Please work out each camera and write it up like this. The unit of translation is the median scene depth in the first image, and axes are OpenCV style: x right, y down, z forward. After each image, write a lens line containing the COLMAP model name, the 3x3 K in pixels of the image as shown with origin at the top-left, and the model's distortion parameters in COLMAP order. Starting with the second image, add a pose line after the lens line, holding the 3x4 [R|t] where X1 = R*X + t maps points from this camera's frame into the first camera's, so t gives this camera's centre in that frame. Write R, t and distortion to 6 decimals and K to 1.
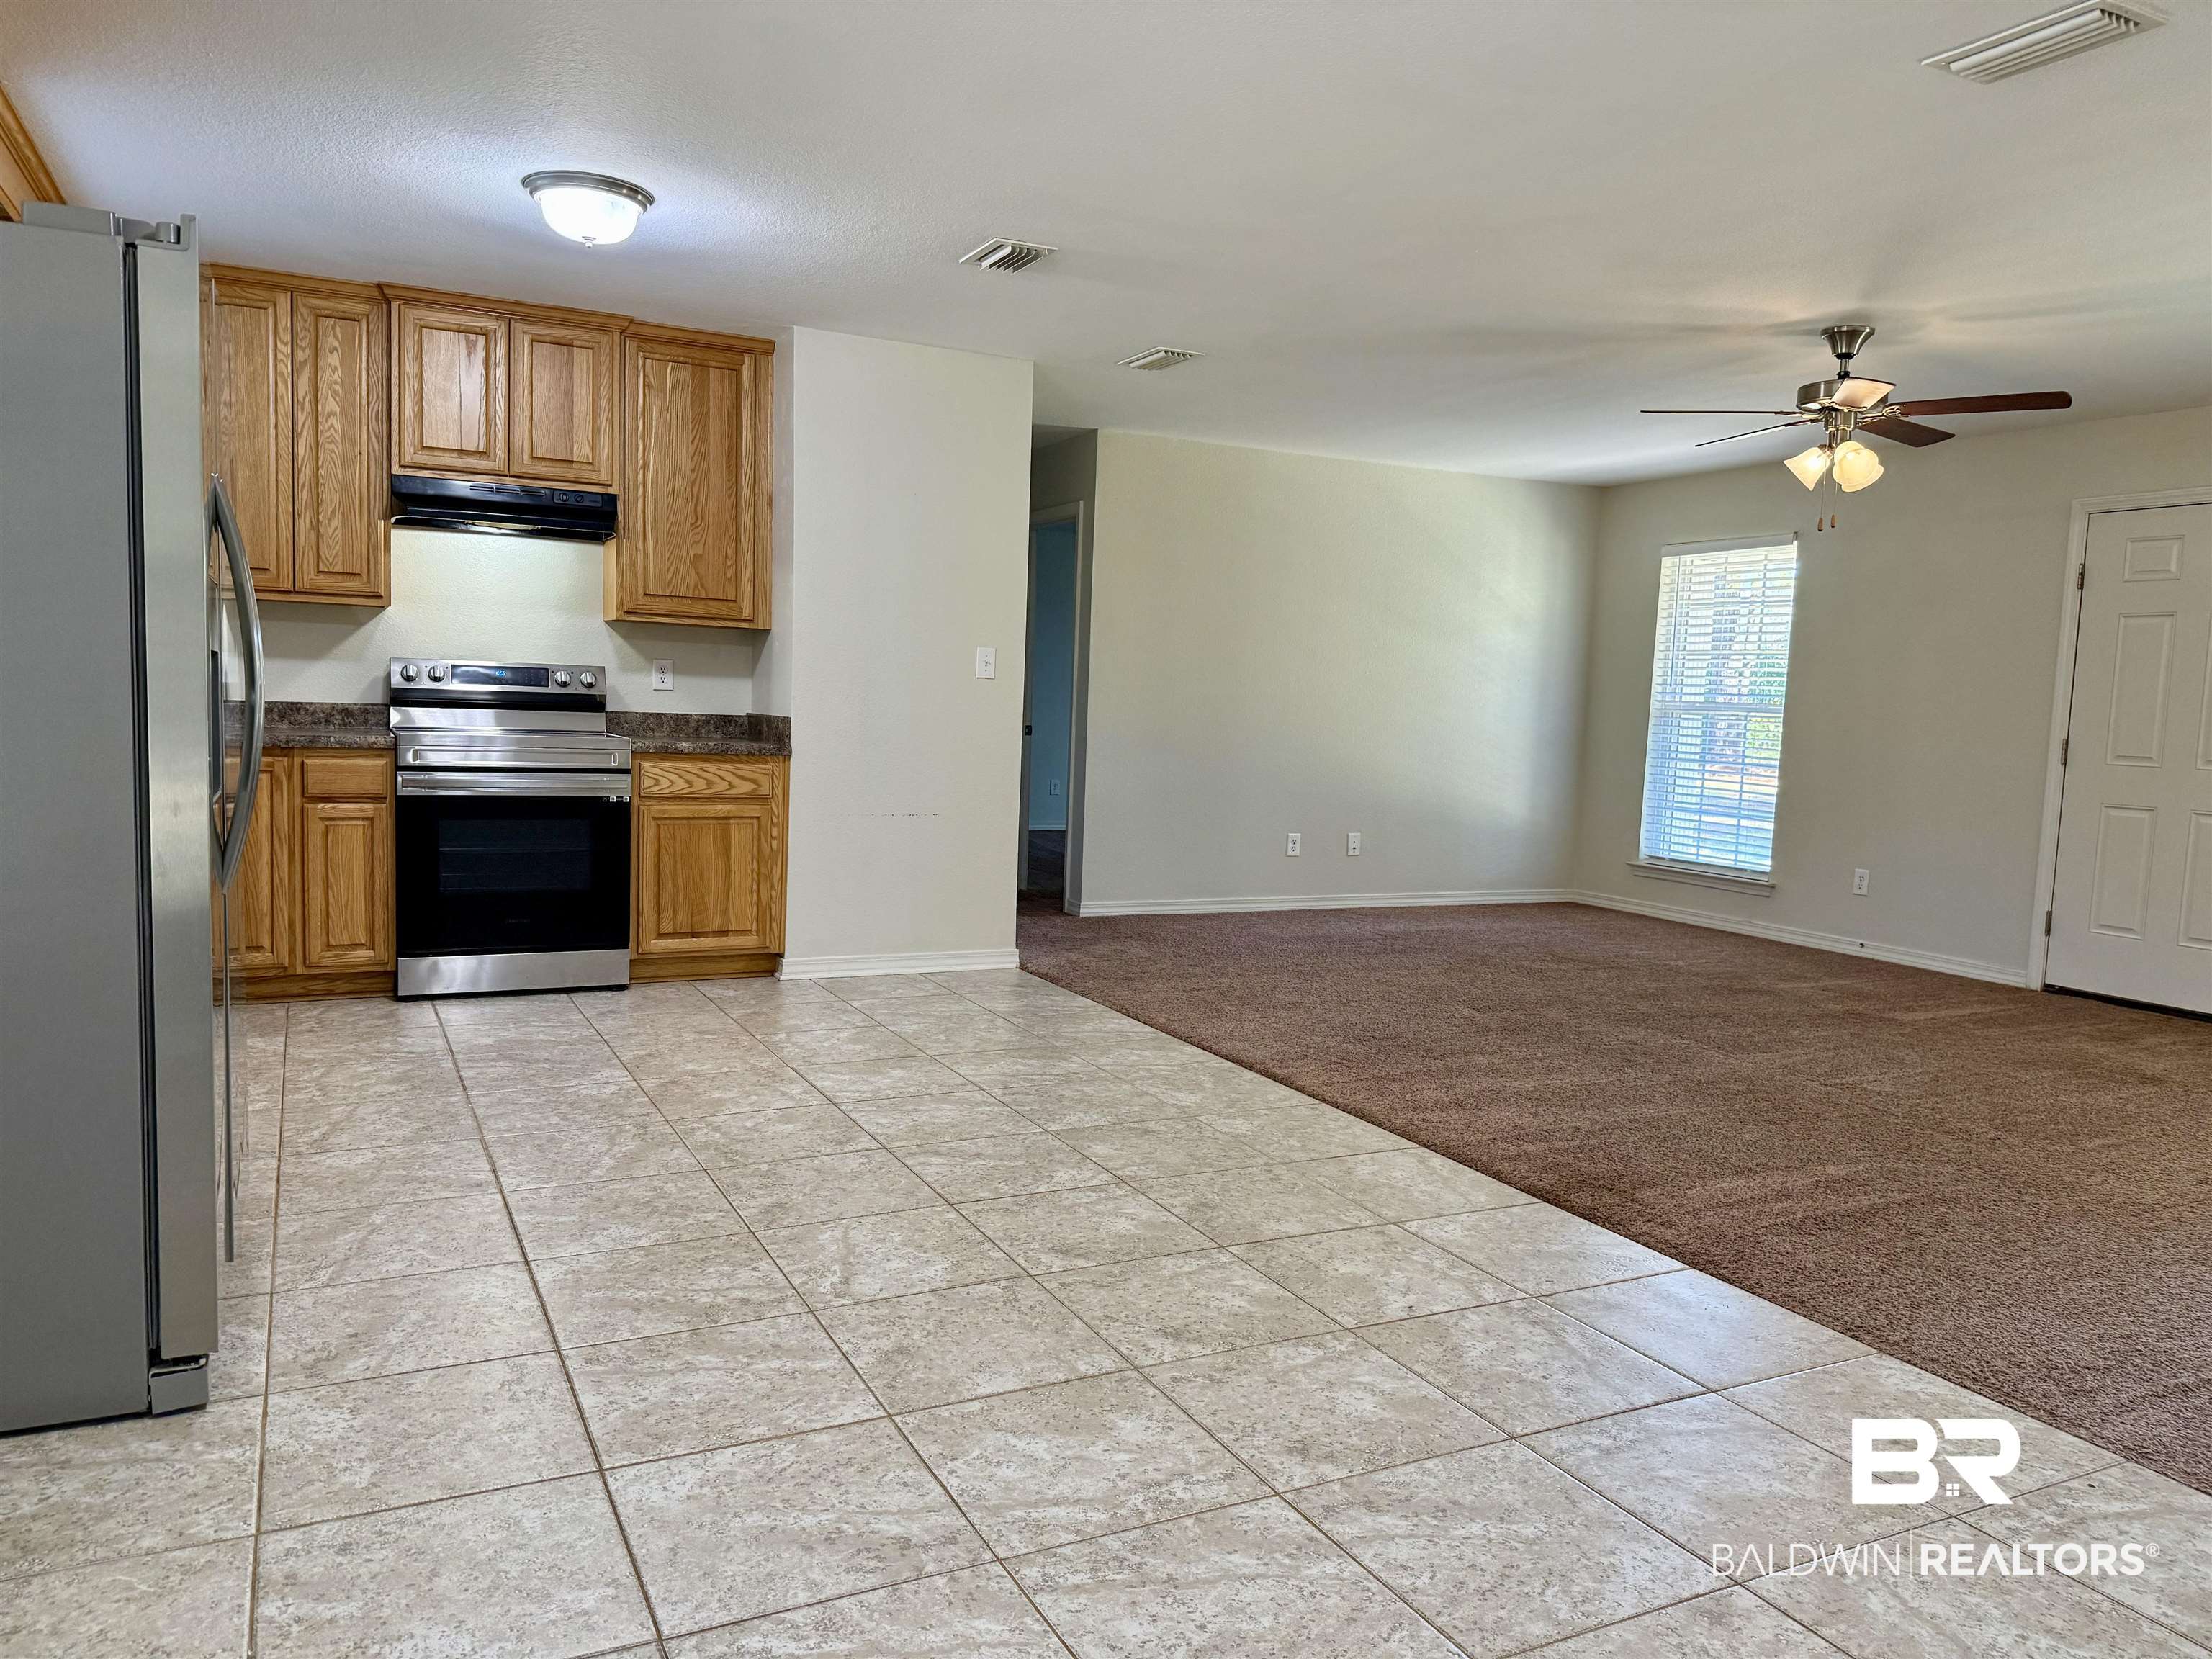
lens RADIAL K [[1545.1, 0, 1106.0], [0, 1545.1, 829.5], [0, 0, 1]] dist [0.107607, -0.188450]
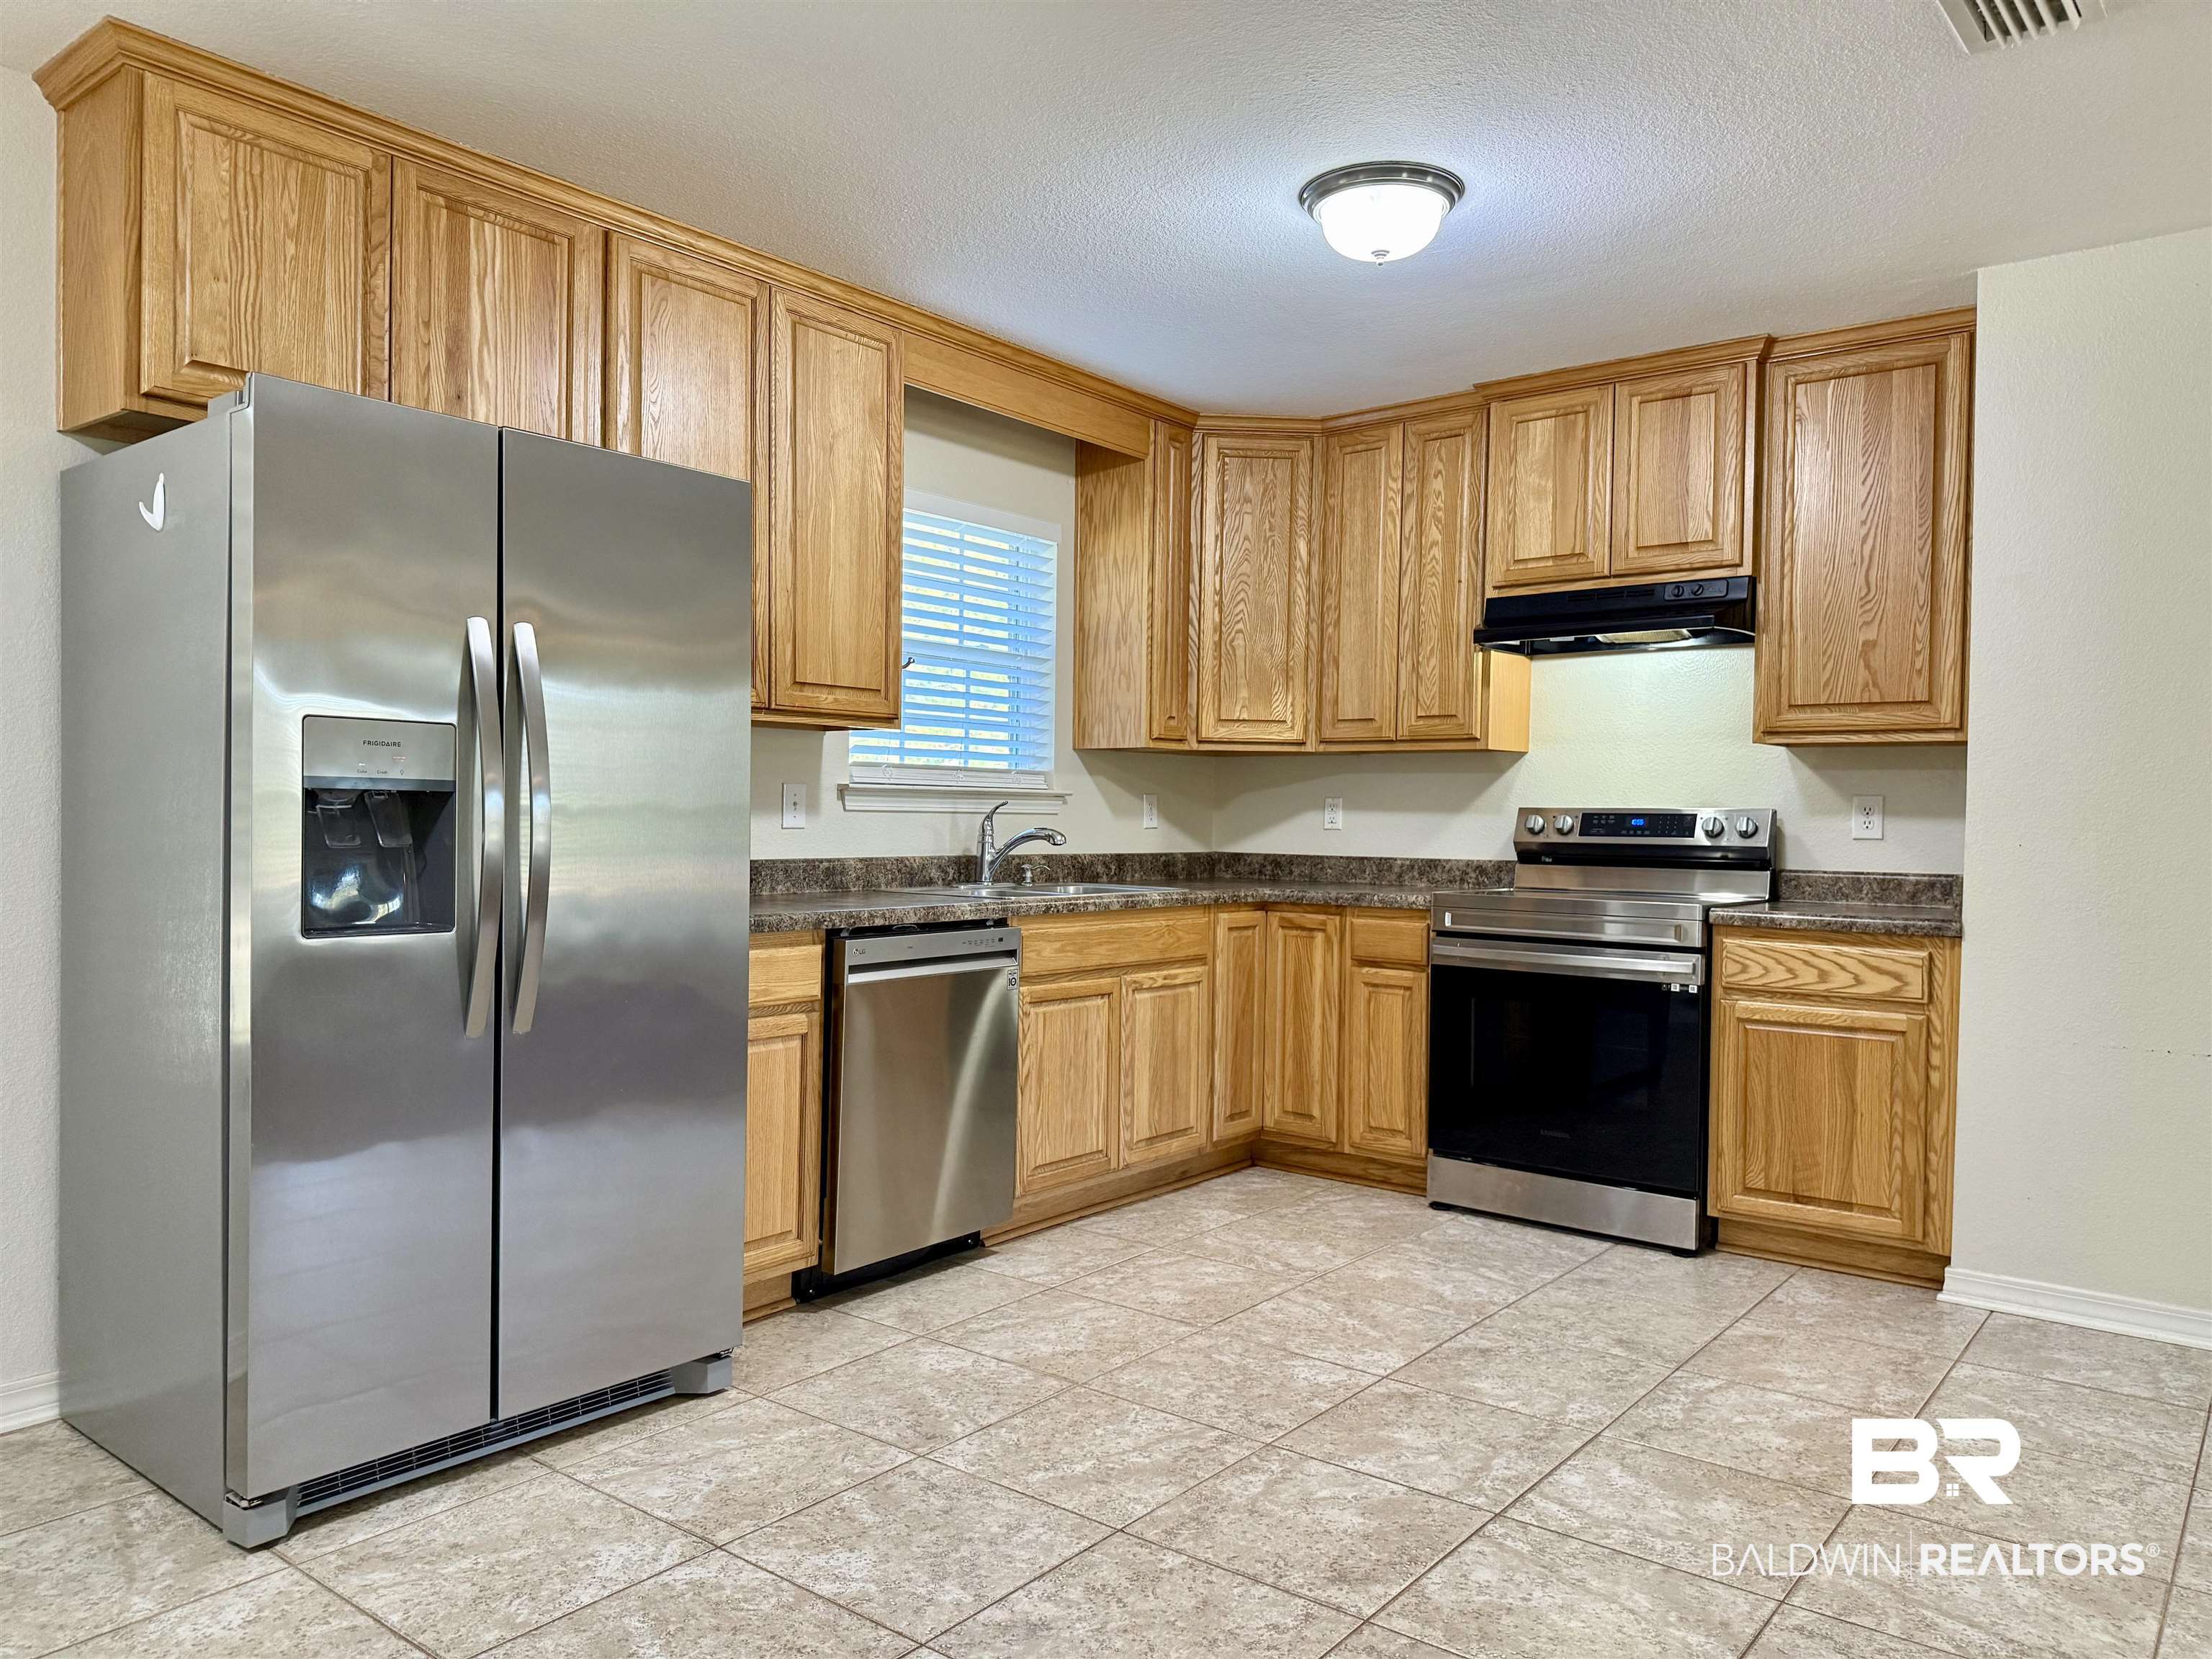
lens RADIAL K [[1545.1, 0, 1106.0], [0, 1545.1, 829.5], [0, 0, 1]] dist [0.107607, -0.188450]
pose [[0.410772, -0.023149, -0.911444, 0.244410], [-0.076172, 0.995311, -0.059609, -0.029265], [0.908550, 0.093912, 0.407083, 0.456082]]
